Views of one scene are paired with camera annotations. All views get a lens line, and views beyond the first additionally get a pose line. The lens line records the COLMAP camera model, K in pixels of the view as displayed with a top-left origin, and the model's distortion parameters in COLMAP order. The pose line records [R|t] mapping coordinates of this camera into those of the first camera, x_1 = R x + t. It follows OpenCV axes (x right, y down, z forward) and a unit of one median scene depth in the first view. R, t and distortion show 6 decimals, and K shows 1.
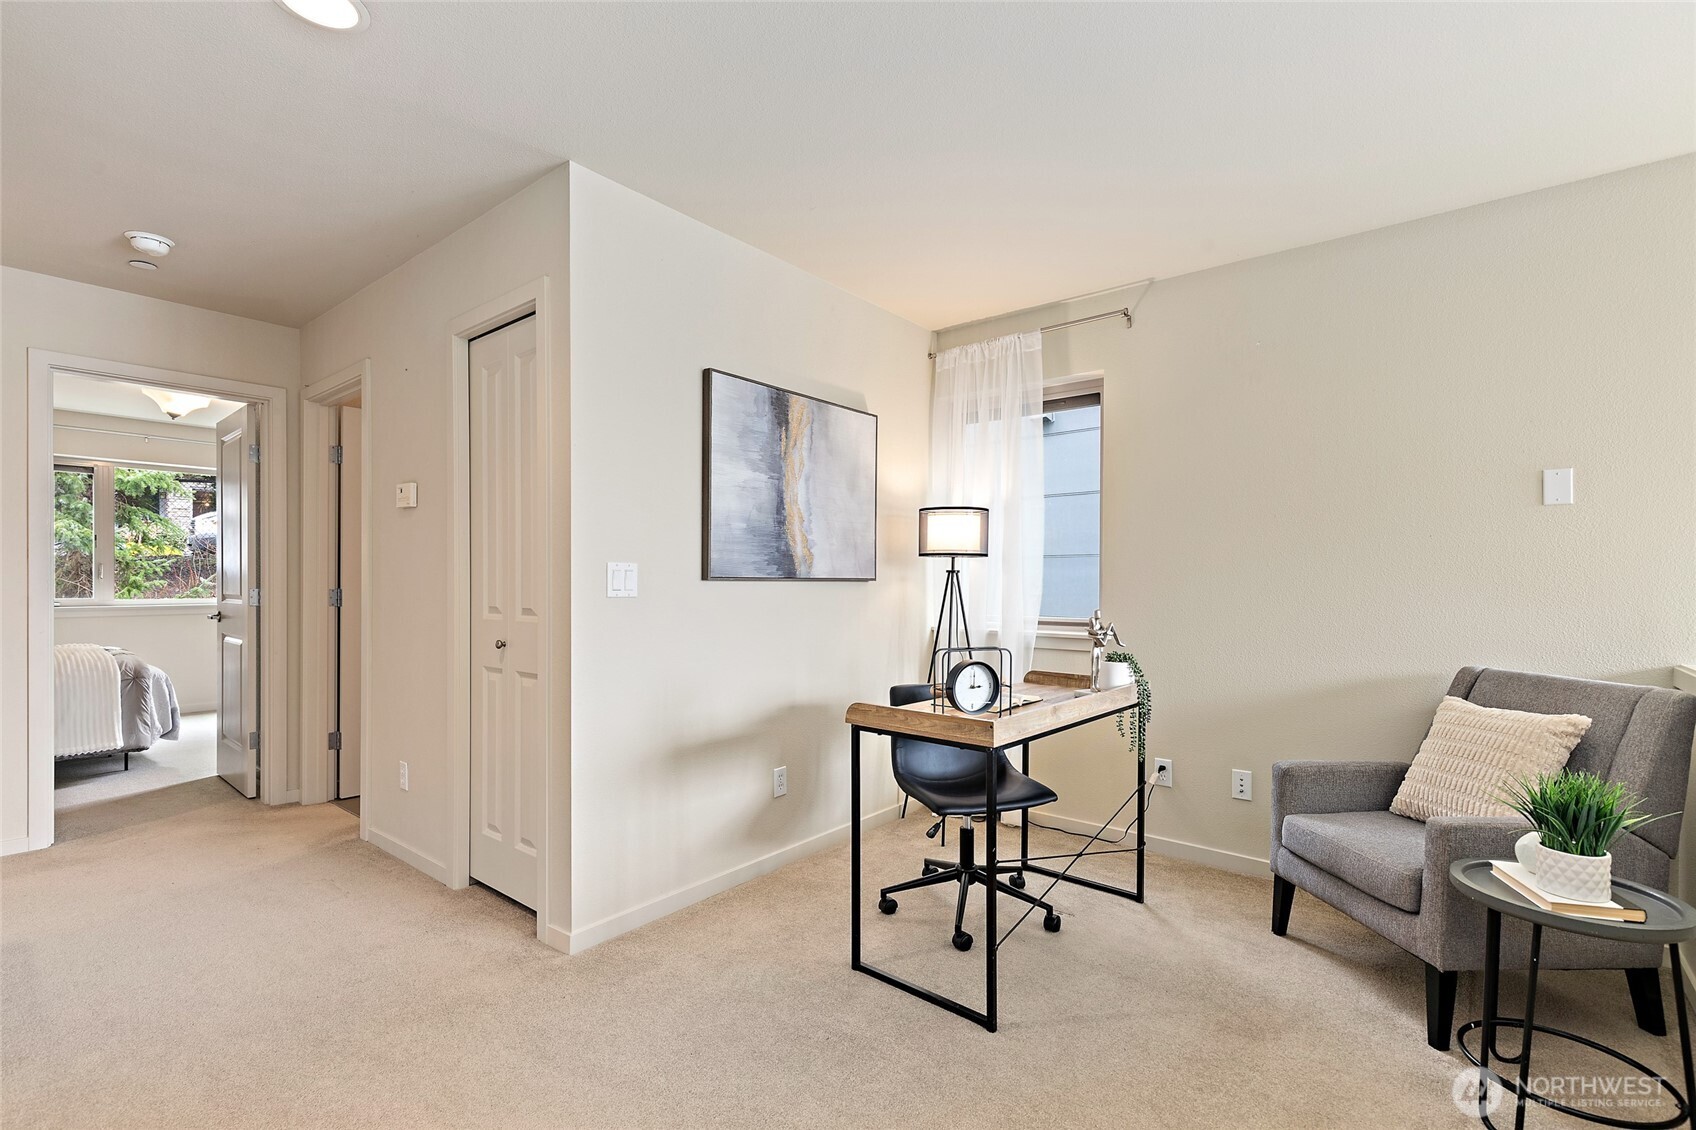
lens RADIAL K [[756.7, 0, 850.5], [0, 756.7, 574.9], [0, 0, 1]] dist [0.000864, 0.000512]
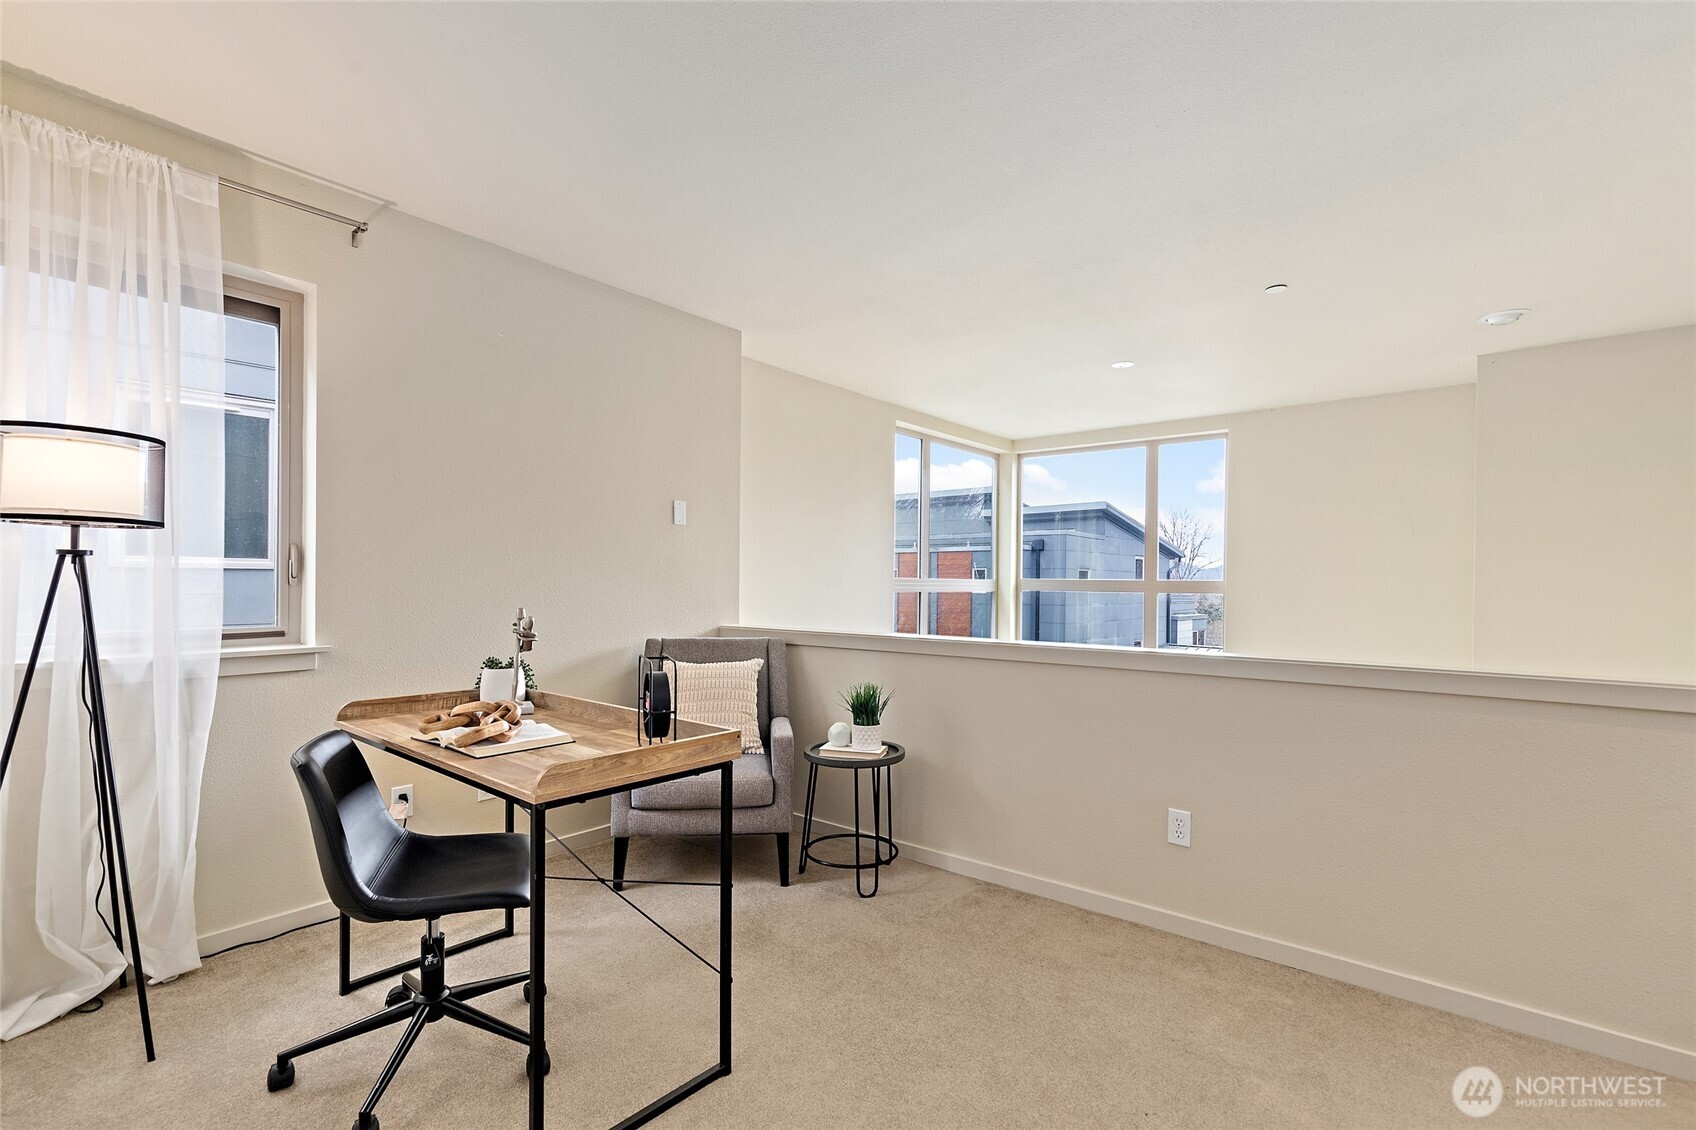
lens RADIAL K [[756.7, 0, 850.5], [0, 756.7, 574.9], [0, 0, 1]] dist [0.000864, 0.000512]
pose [[0.010283, 0.004037, 0.999939, -0.382060], [-0.017076, 0.999847, -0.003861, 0.004005], [-0.999801, -0.017035, 0.010351, 0.454153]]
